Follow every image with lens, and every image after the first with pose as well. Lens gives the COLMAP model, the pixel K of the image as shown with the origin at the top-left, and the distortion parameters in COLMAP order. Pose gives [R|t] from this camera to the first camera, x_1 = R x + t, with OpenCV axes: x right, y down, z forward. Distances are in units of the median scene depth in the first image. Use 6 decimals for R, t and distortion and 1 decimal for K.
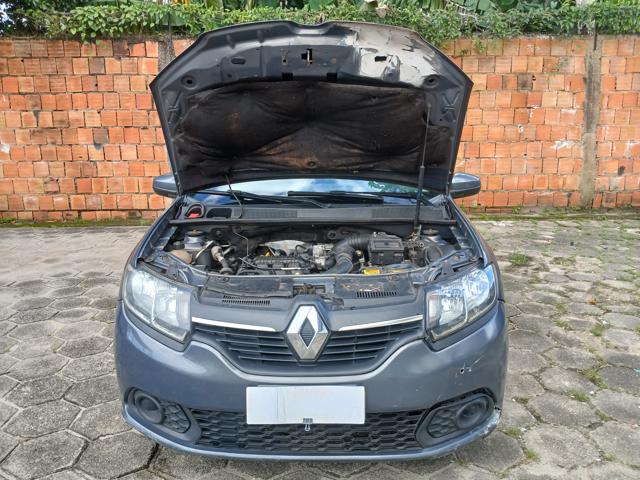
lens RADIAL K [[505.5, 0, 318.4], [0, 505.5, 241.0], [0, 0, 1]] dist [0.027145, -0.077656]
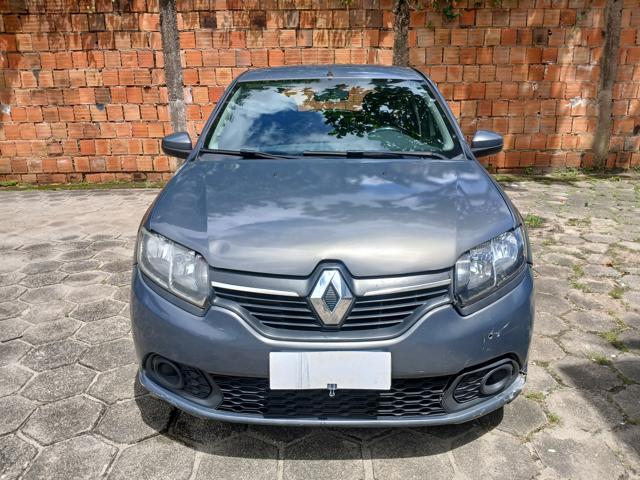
lens RADIAL K [[505.5, 0, 317.6], [0, 505.5, 240.5], [0, 0, 1]] dist [0.027145, -0.077656]
pose [[0.999967, -0.003255, -0.007489, -0.010438], [0.003797, 0.997281, 0.073597, 0.000387], [0.007229, -0.073623, 0.997260, 0.011337]]
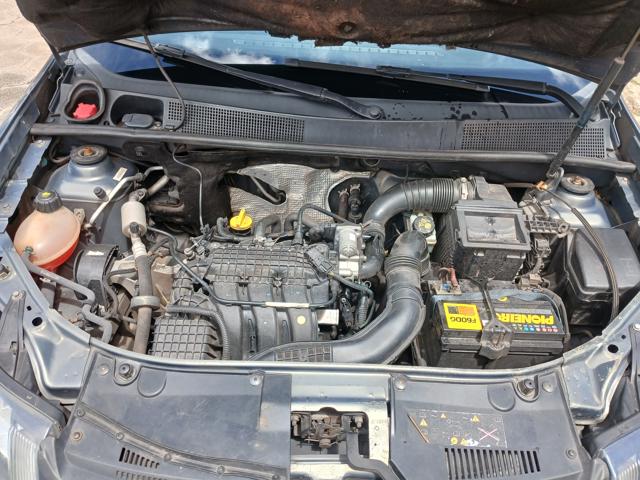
lens RADIAL K [[505.5, 0, 316.4], [0, 505.5, 242.0], [0, 0, 1]] dist [0.027145, -0.077656]
pose [[0.997945, 0.057921, 0.027400, -0.041176], [-0.064030, 0.885562, 0.460086, -0.193073], [0.002384, -0.460895, 0.887451, 0.588651]]
